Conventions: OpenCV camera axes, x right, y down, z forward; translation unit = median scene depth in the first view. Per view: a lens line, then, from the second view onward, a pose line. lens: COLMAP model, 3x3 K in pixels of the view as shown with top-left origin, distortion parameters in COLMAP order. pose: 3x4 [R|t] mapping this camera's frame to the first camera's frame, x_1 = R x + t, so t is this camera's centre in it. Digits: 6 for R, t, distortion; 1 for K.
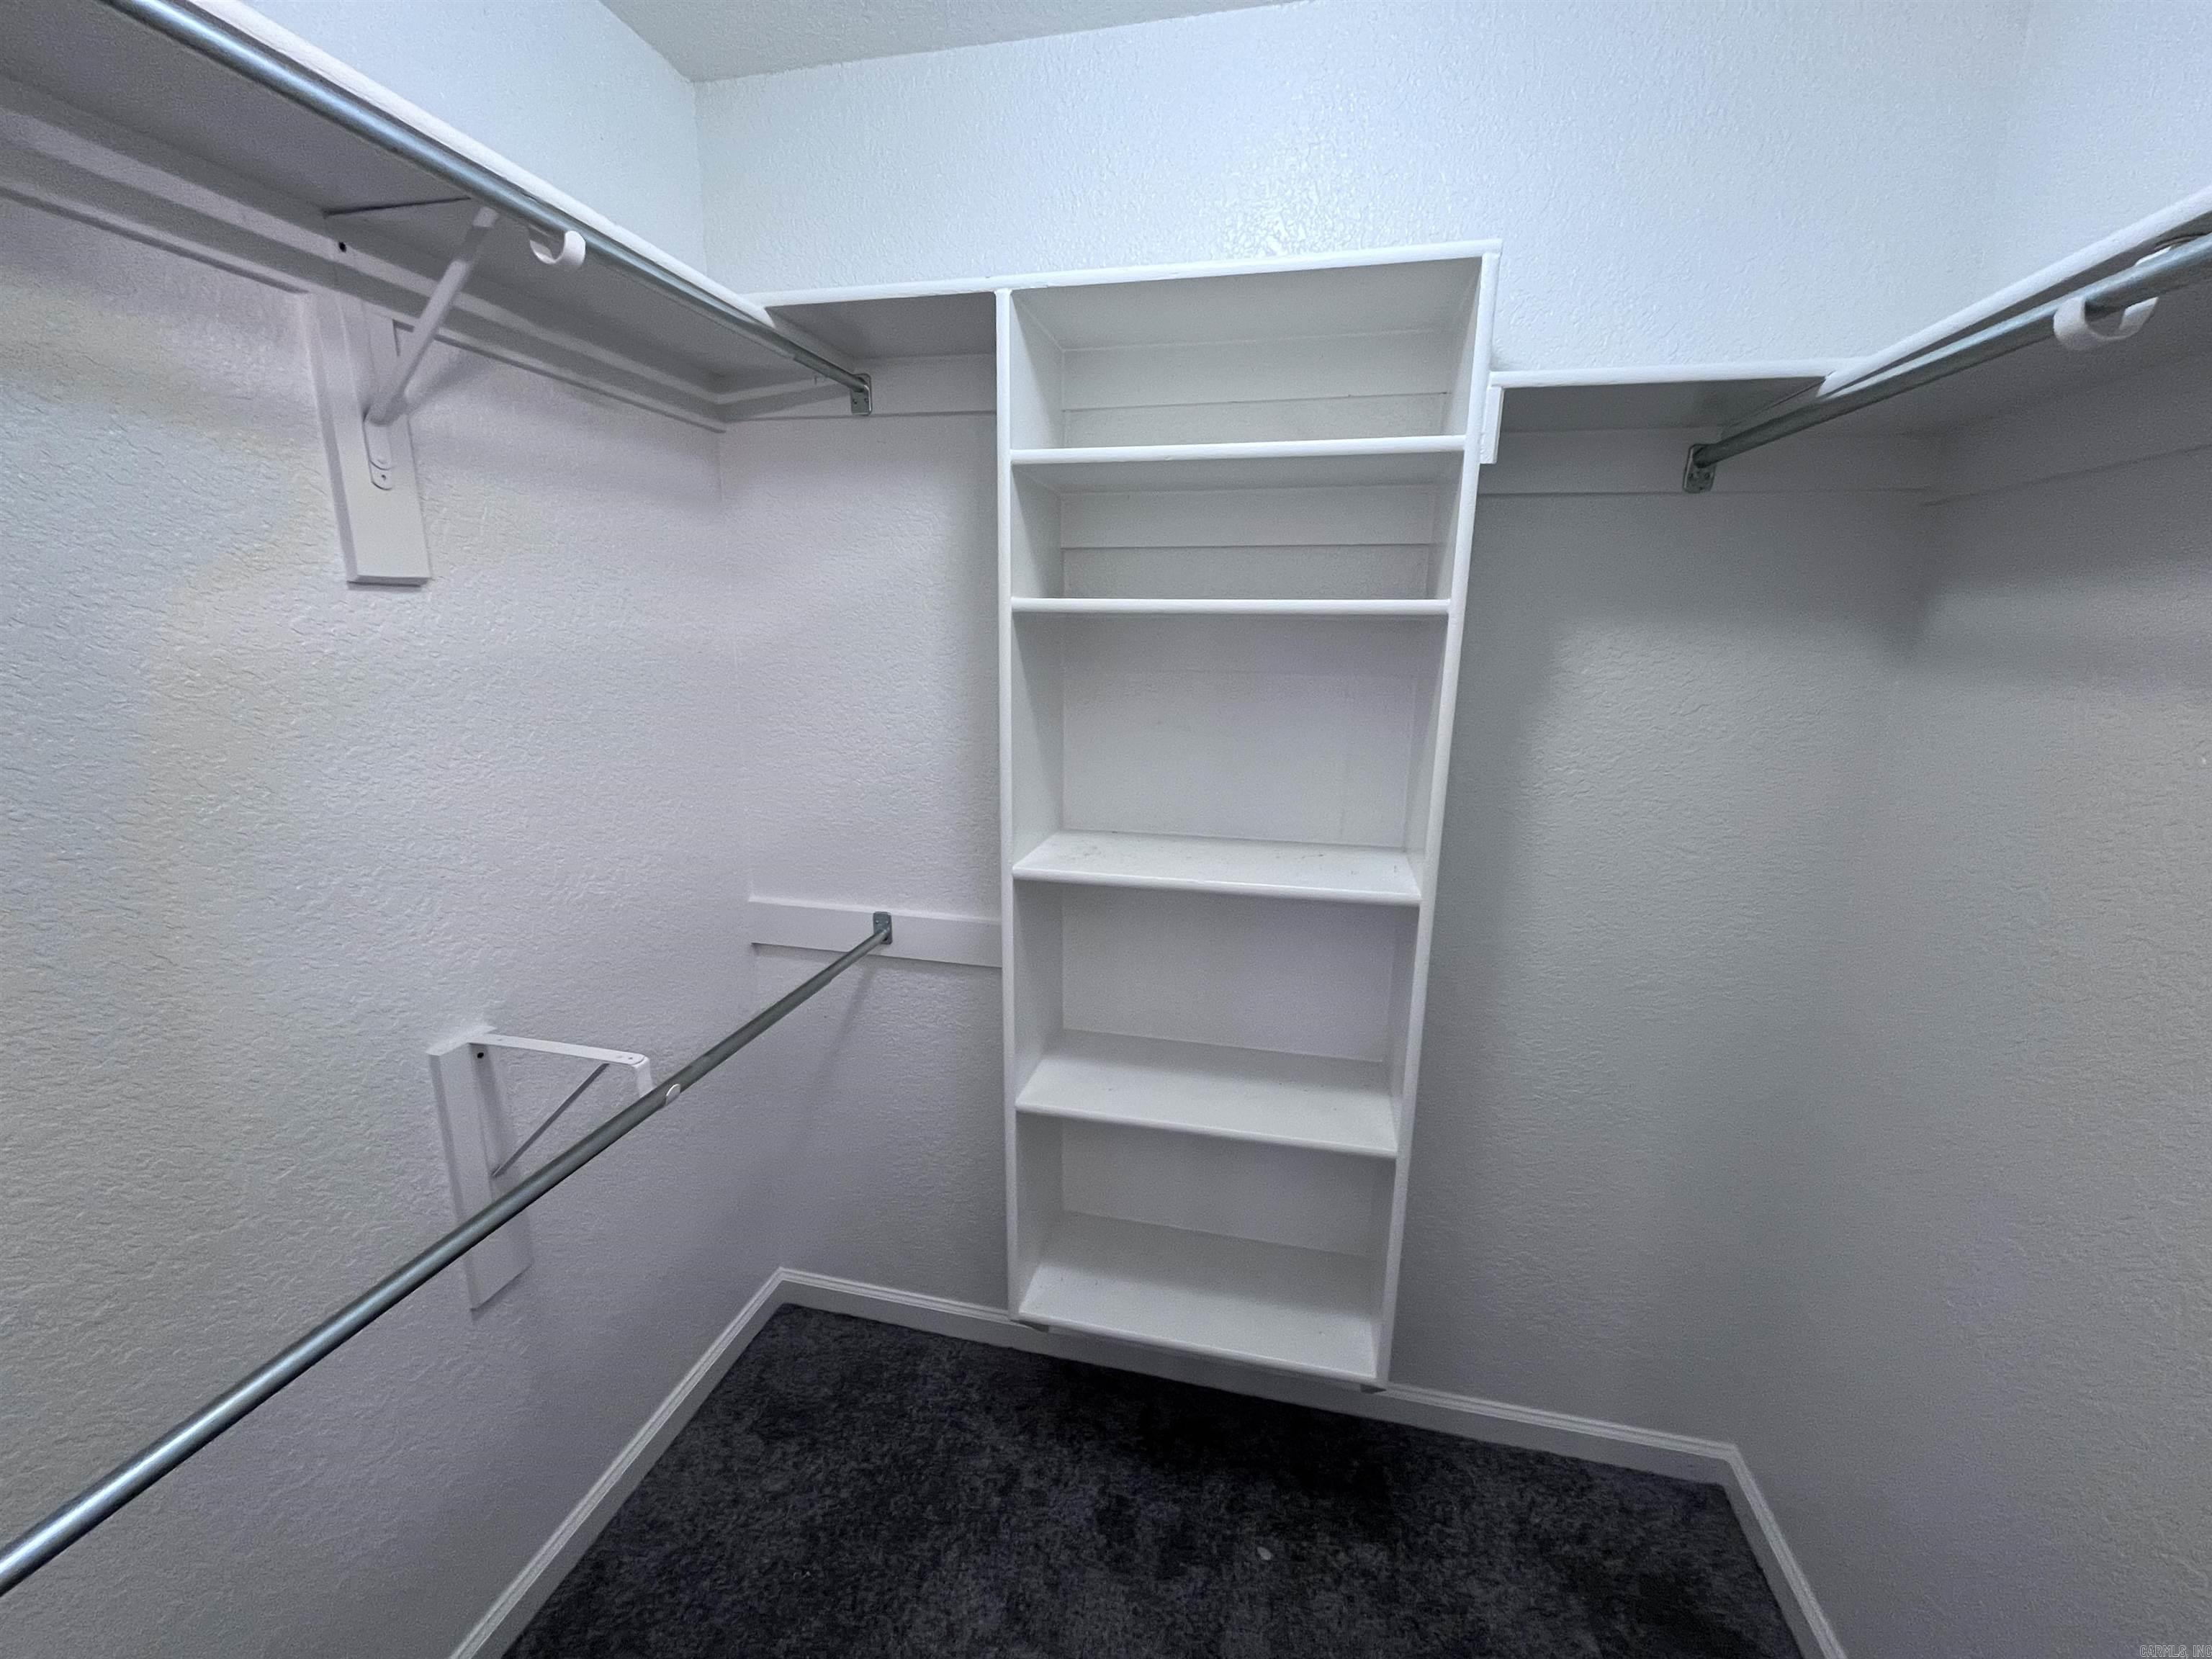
lens RADIAL K [[904.9, 0, 1103.0], [0, 904.9, 817.1], [0, 0, 1]] dist [0.022945, 0.000113]
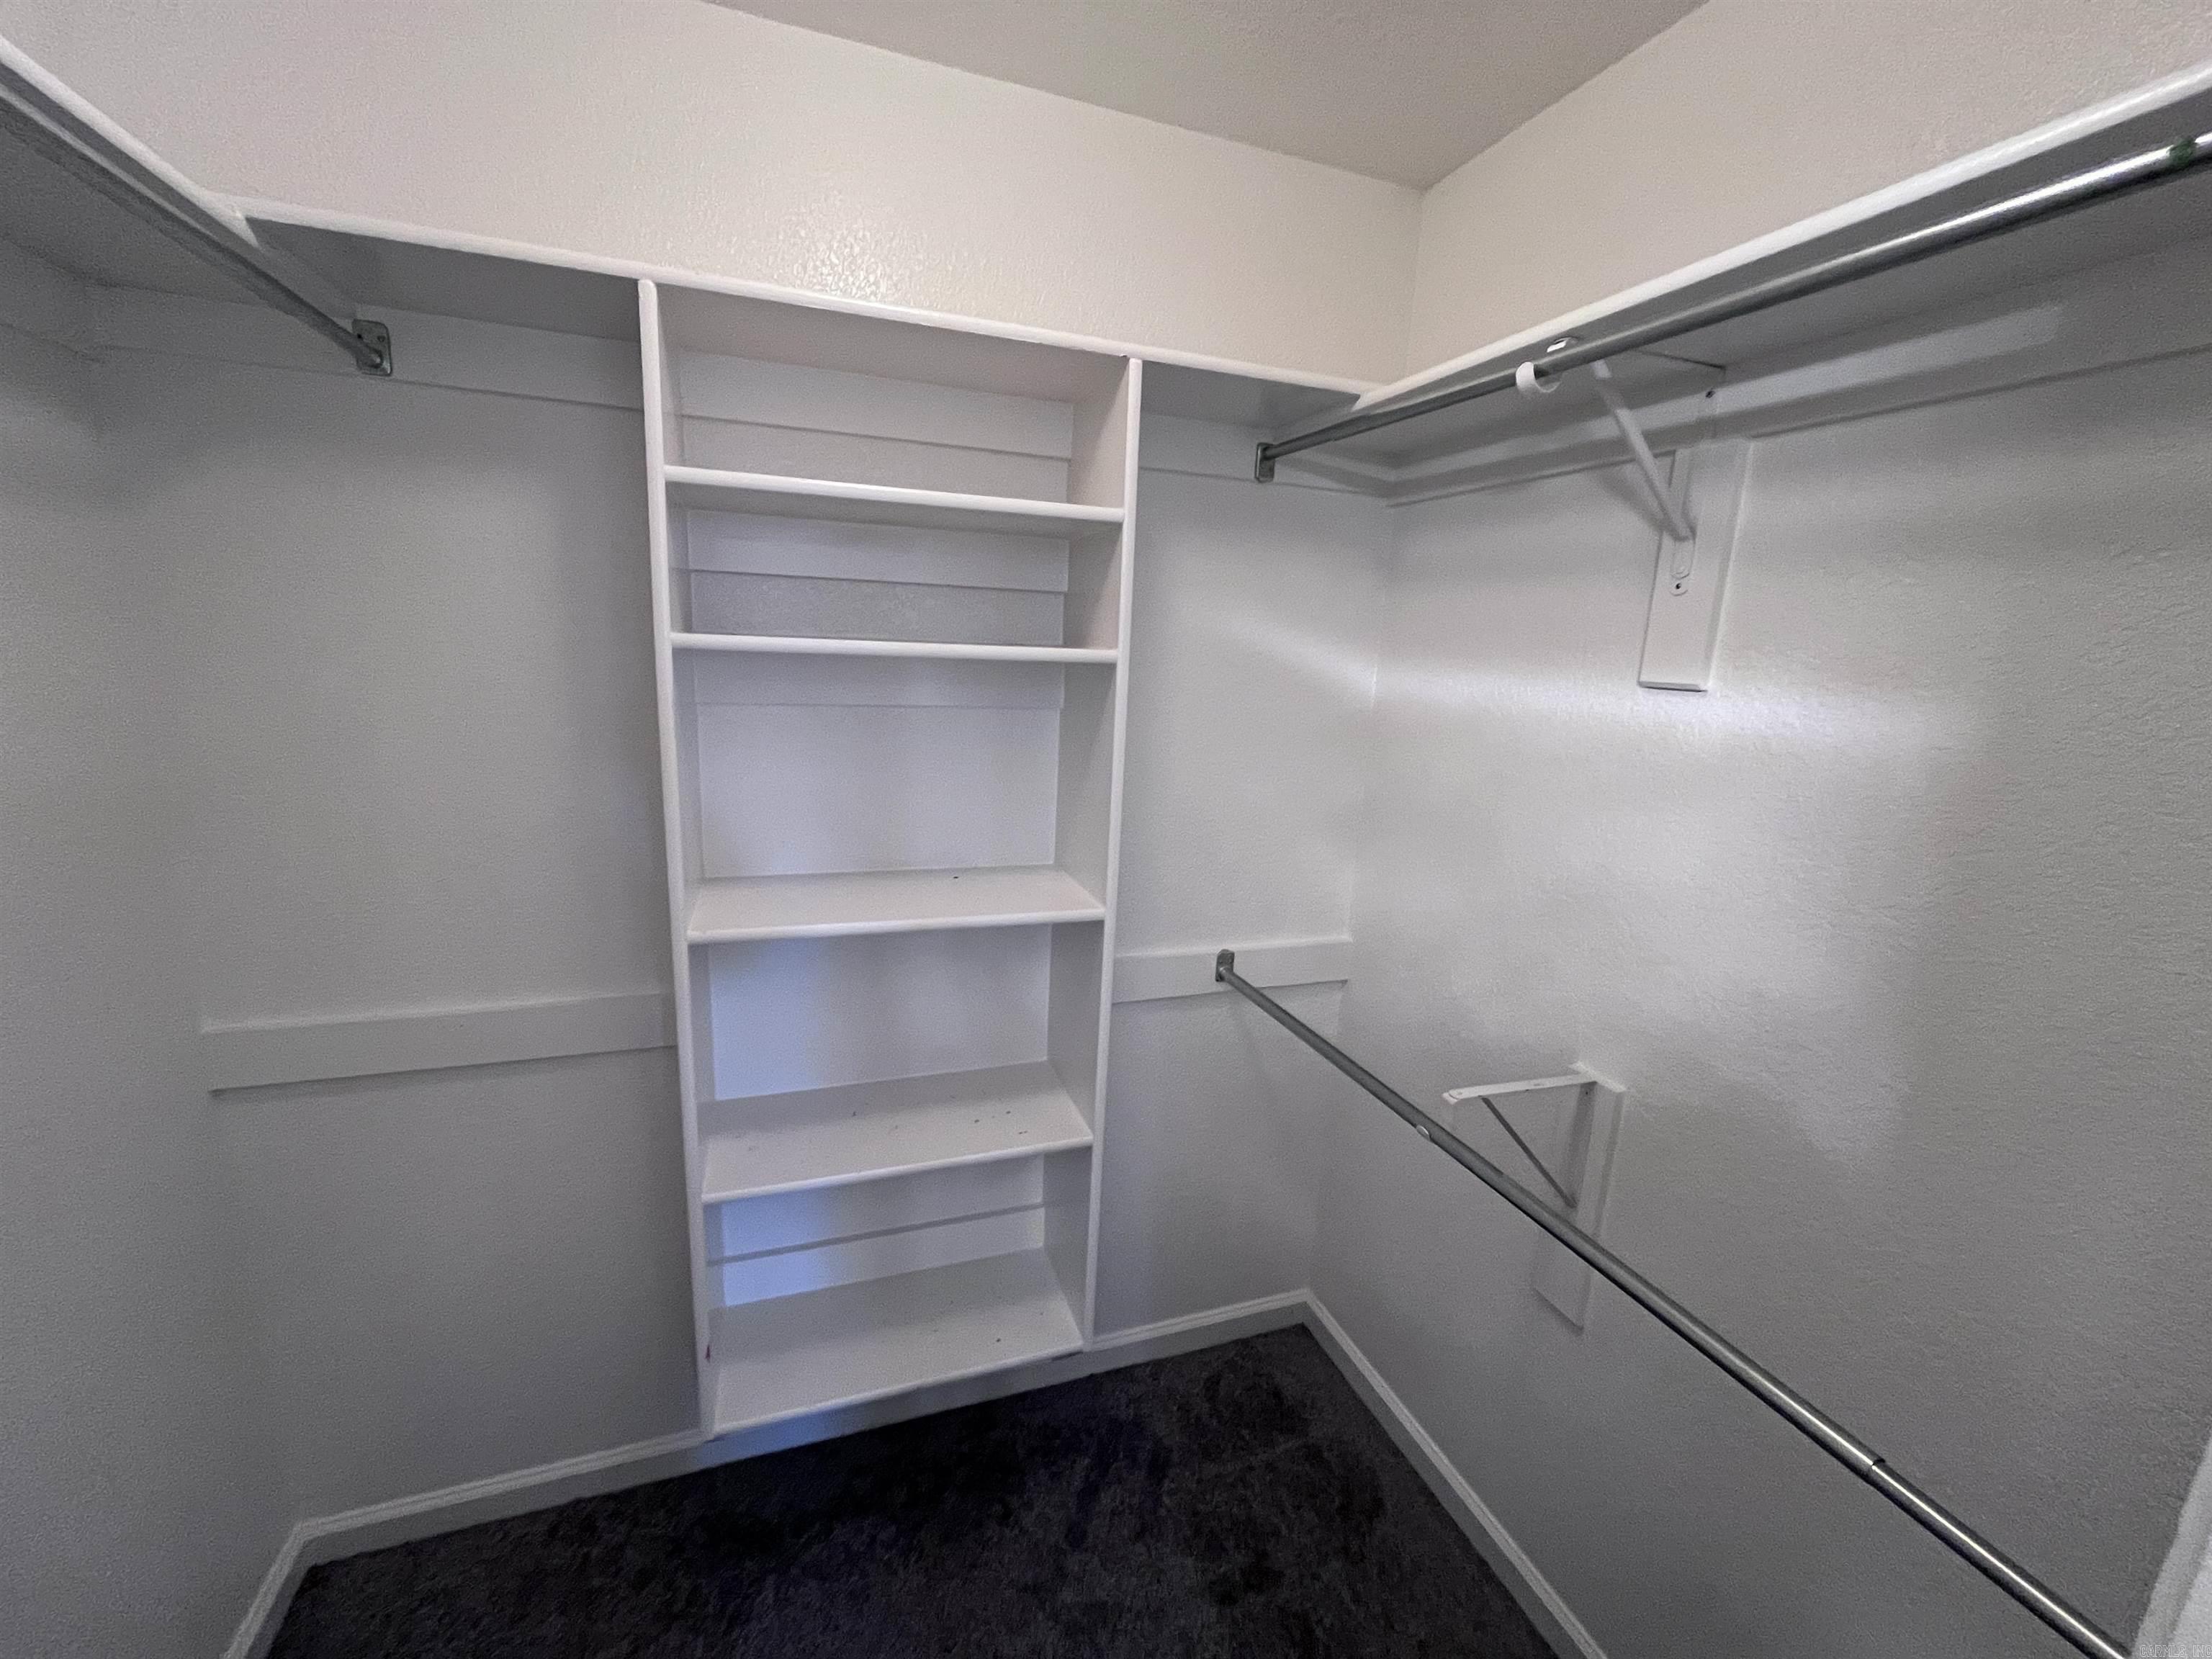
lens RADIAL K [[892.6, 0, 1104.5], [0, 892.6, 831.4], [0, 0, 1]] dist [-0.002224, 0.000088]
pose [[0.841673, -0.076533, 0.534537, -0.215992], [0.085055, 0.996338, 0.008726, -0.012659], [-0.533247, 0.038121, 0.845100, 0.047536]]
